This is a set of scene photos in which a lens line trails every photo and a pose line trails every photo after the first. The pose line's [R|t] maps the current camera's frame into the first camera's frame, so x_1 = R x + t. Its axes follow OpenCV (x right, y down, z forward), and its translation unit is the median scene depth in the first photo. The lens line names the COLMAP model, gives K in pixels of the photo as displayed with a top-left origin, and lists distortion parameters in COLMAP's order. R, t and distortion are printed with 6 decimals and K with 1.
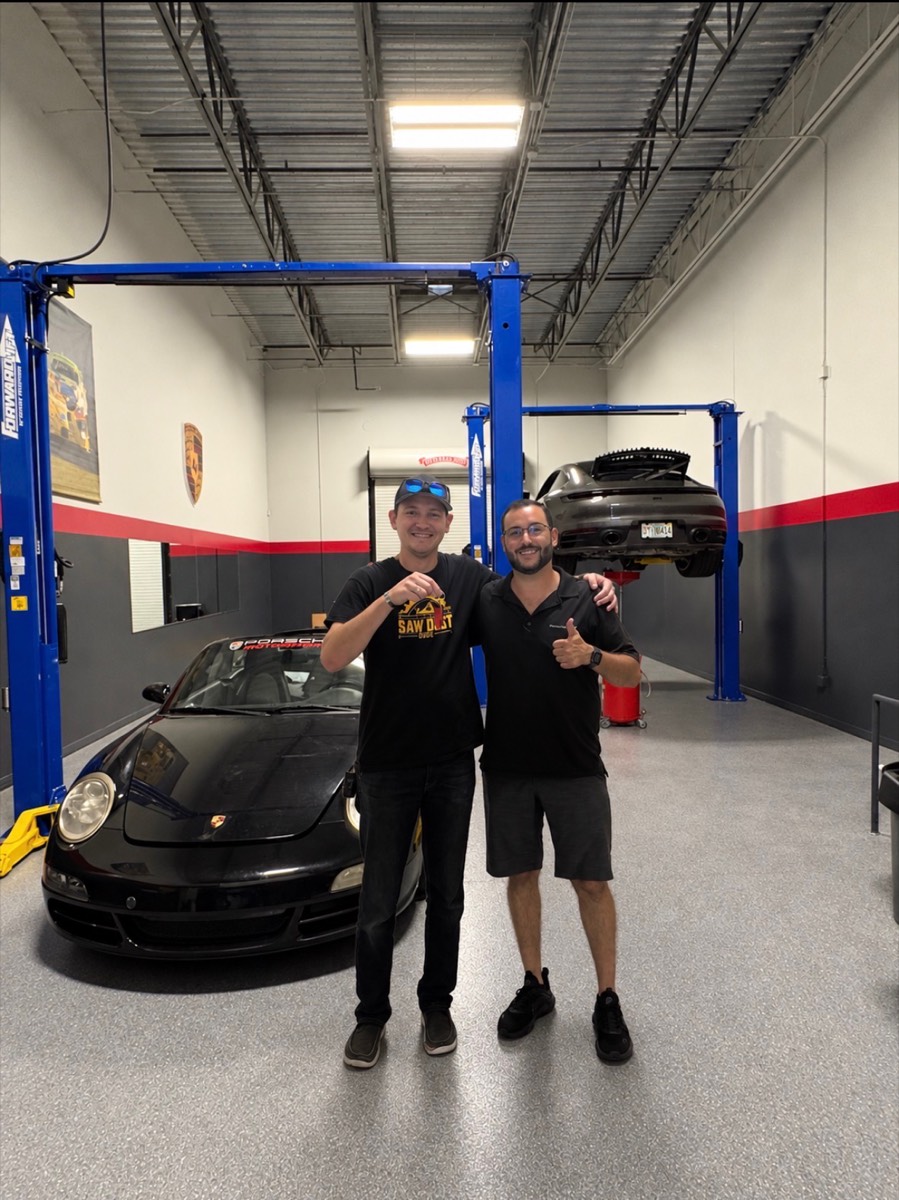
lens RADIAL K [[710.6, 0, 445.2], [0, 710.6, 606.0], [0, 0, 1]] dist [-0.019798, 0.005088]
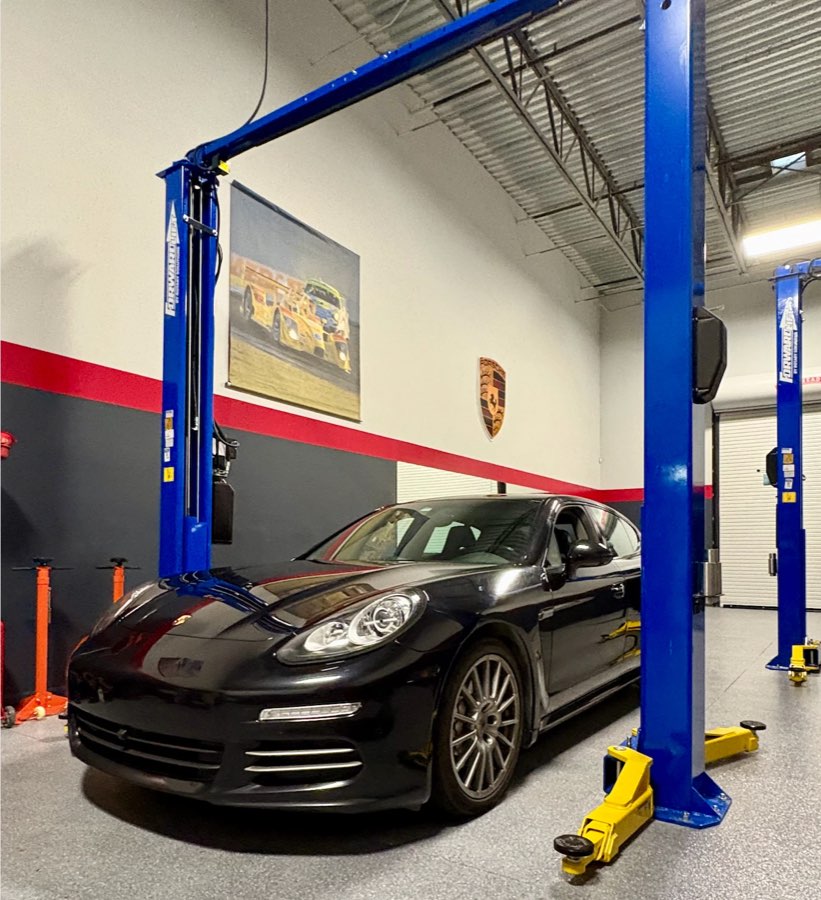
lens RADIAL K [[673.6, 0, 414.1], [0, 673.6, 542.1], [0, 0, 1]] dist [-0.009359, 0.010714]
pose [[0.816851, 0.014745, -0.576660, 0.138536], [-0.049552, 0.997772, -0.044680, 0.065222], [0.574716, 0.065071, 0.815762, 0.221433]]
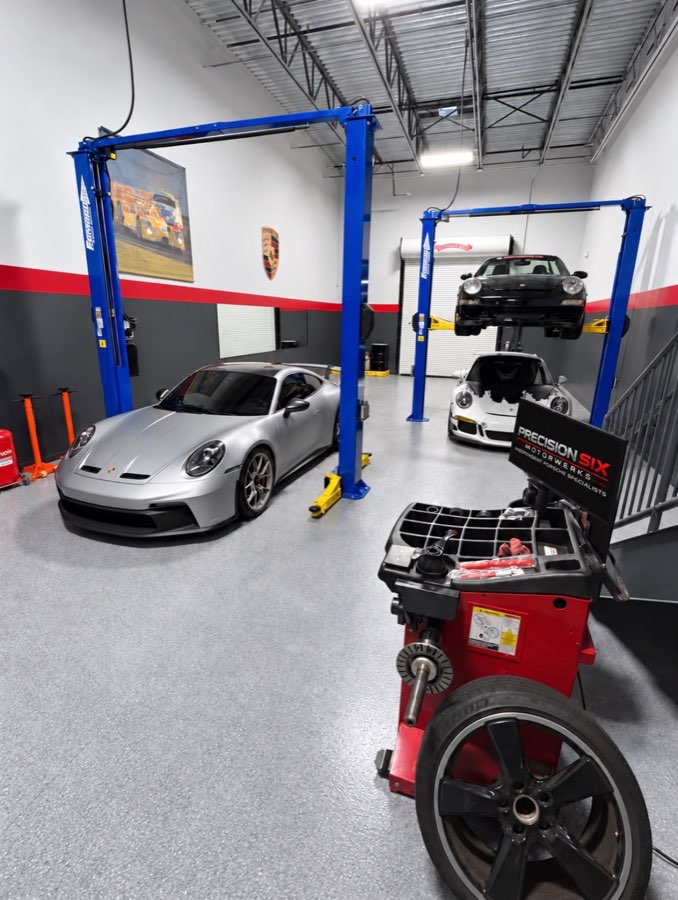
lens RADIAL K [[445.7, 0, 335.5], [0, 445.7, 451.0], [0, 0, 1]] dist [-0.003481, 0.001295]
pose [[0.936549, 0.132314, -0.324605, 0.225411], [-0.052316, 0.968414, 0.243798, -0.026173], [0.346610, -0.211347, 0.913889, 0.029301]]
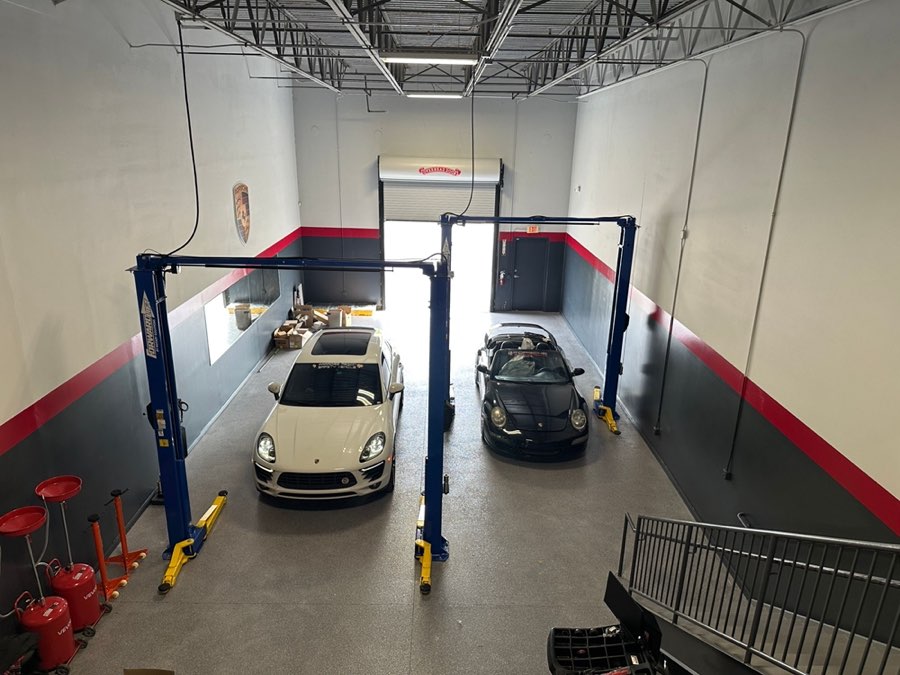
lens RADIAL K [[627.3, 0, 448.7], [0, 627.3, 337.0], [0, 0, 1]] dist [-0.001079, -0.001713]
pose [[0.999120, 0.040344, -0.011459, 0.072689], [-0.036012, 0.965300, 0.258649, -0.382489], [0.021496, -0.258009, 0.965903, -0.253933]]
